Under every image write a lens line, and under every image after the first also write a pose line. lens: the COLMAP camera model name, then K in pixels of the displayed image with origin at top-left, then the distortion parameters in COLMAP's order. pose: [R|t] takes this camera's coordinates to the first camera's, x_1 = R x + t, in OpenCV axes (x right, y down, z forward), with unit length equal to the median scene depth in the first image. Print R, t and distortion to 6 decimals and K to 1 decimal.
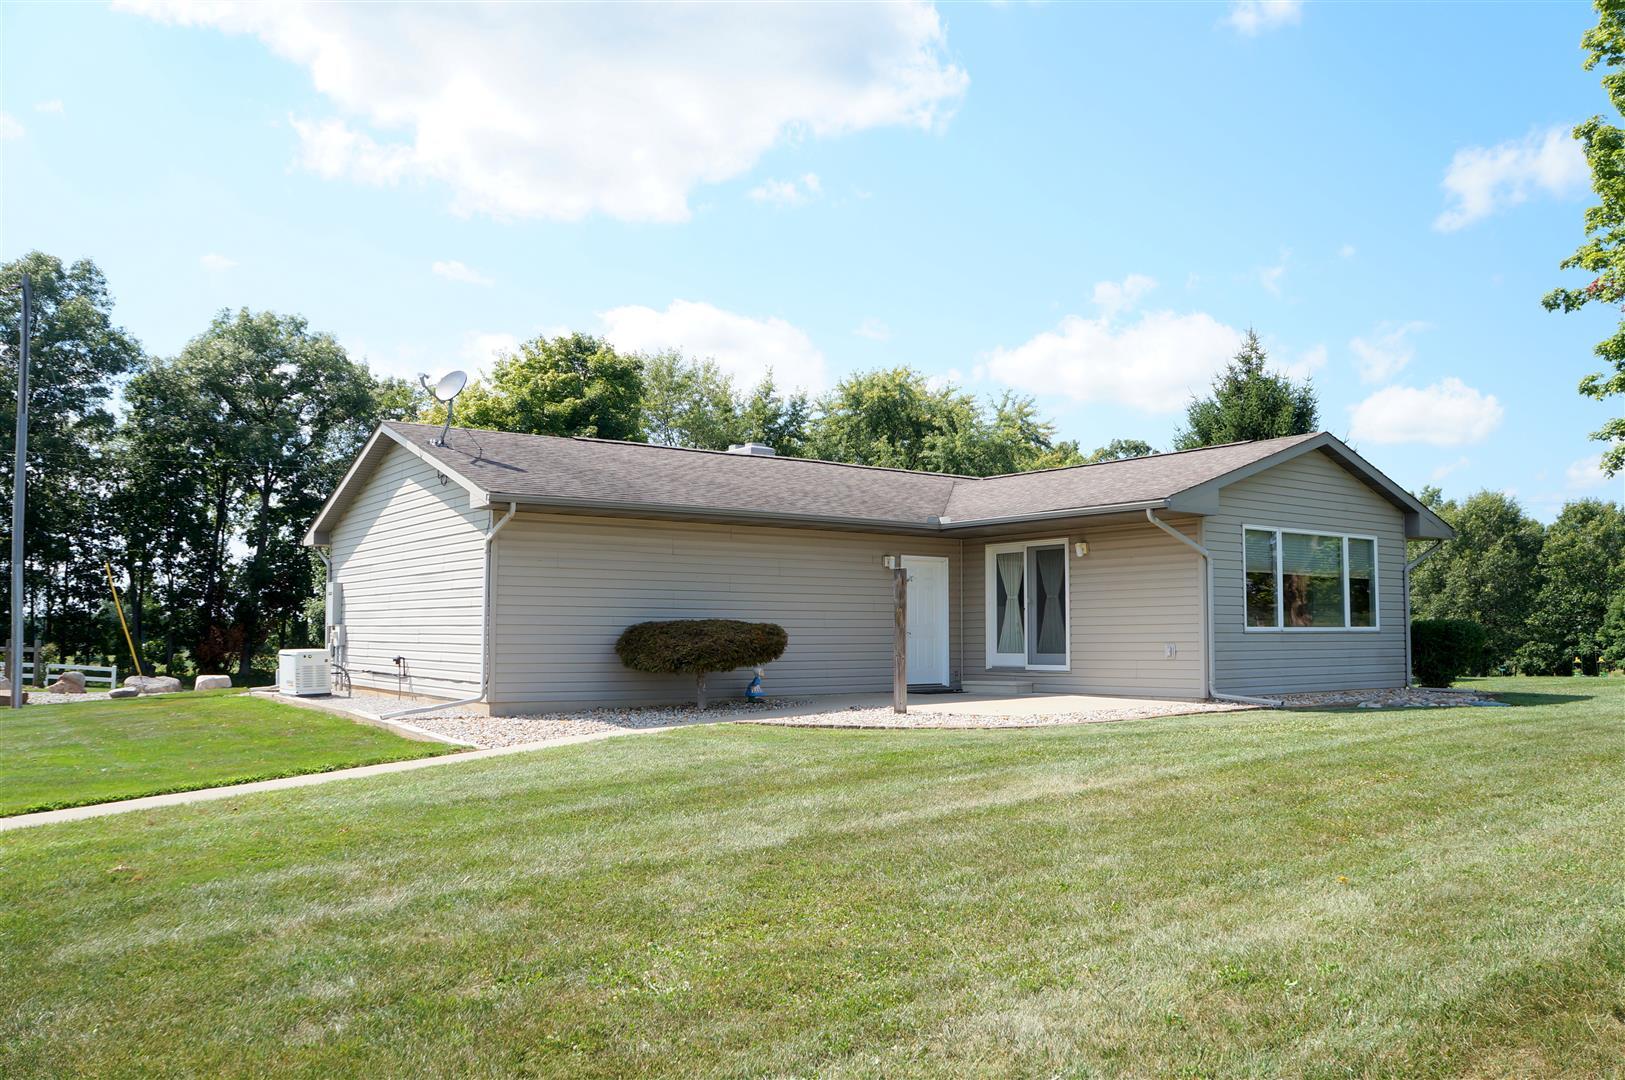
lens RADIAL K [[1252.6, 0, 812.5], [0, 1252.6, 540.0], [0, 0, 1]] dist [-0.109167, 0.009133]
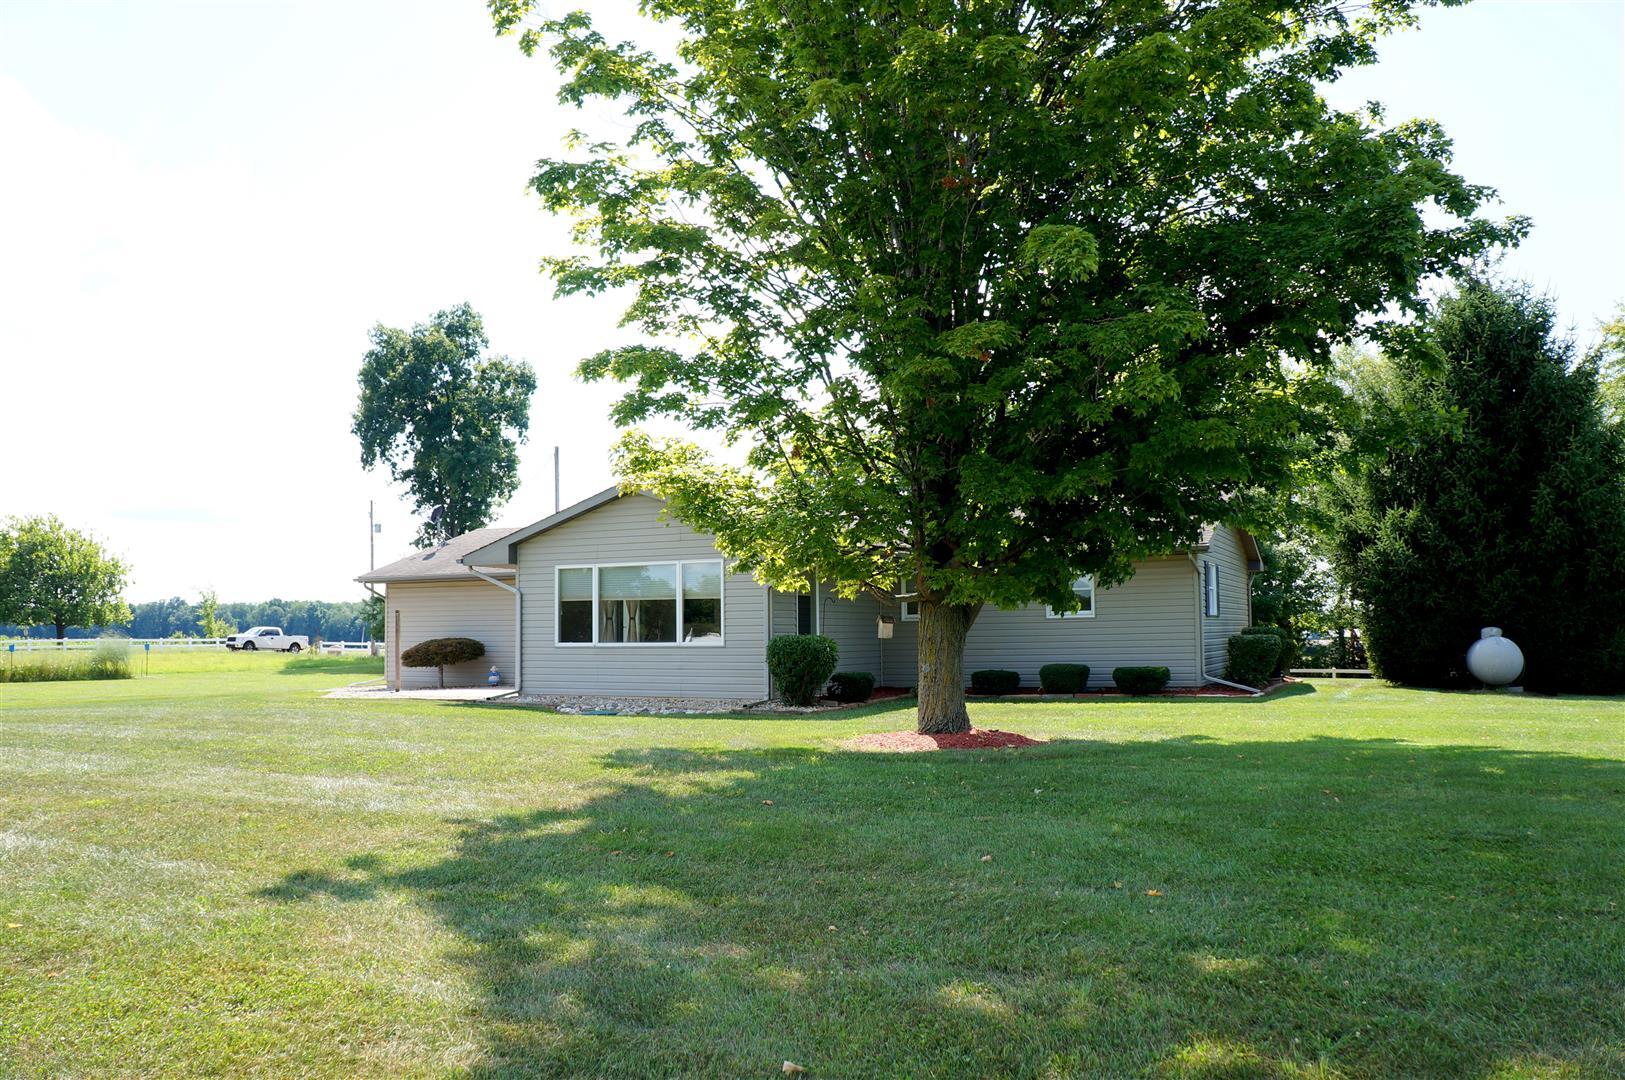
lens RADIAL K [[1252.6, 0, 812.5], [0, 1252.6, 540.0], [0, 0, 1]] dist [-0.109167, 0.009133]
pose [[0.478160, -0.073073, -0.875227, 1.584367], [0.079550, 0.996040, -0.039700, 0.033188], [0.874663, -0.050641, 0.482080, 0.577549]]
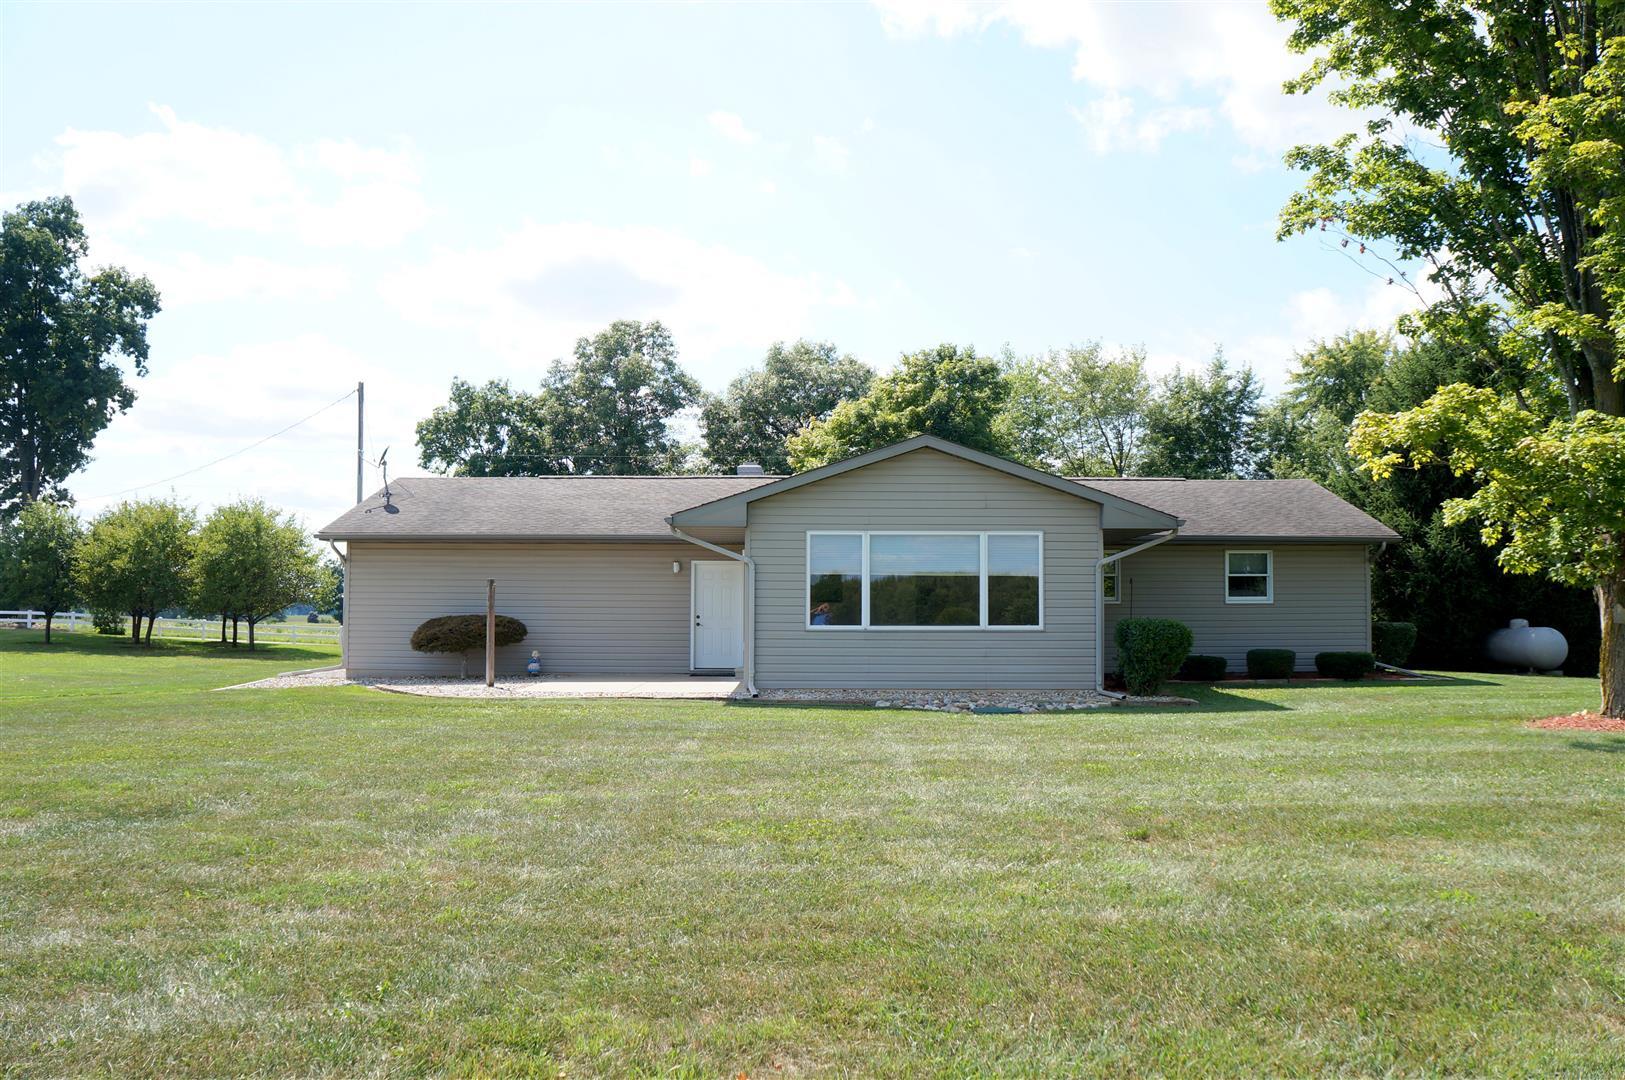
lens RADIAL K [[1252.6, 0, 812.5], [0, 1252.6, 540.0], [0, 0, 1]] dist [-0.109167, 0.009133]
pose [[0.808348, -0.031791, -0.587846, 0.959429], [0.042557, 0.999084, 0.004490, -0.009033], [0.587165, -0.028646, 0.808960, 0.110862]]
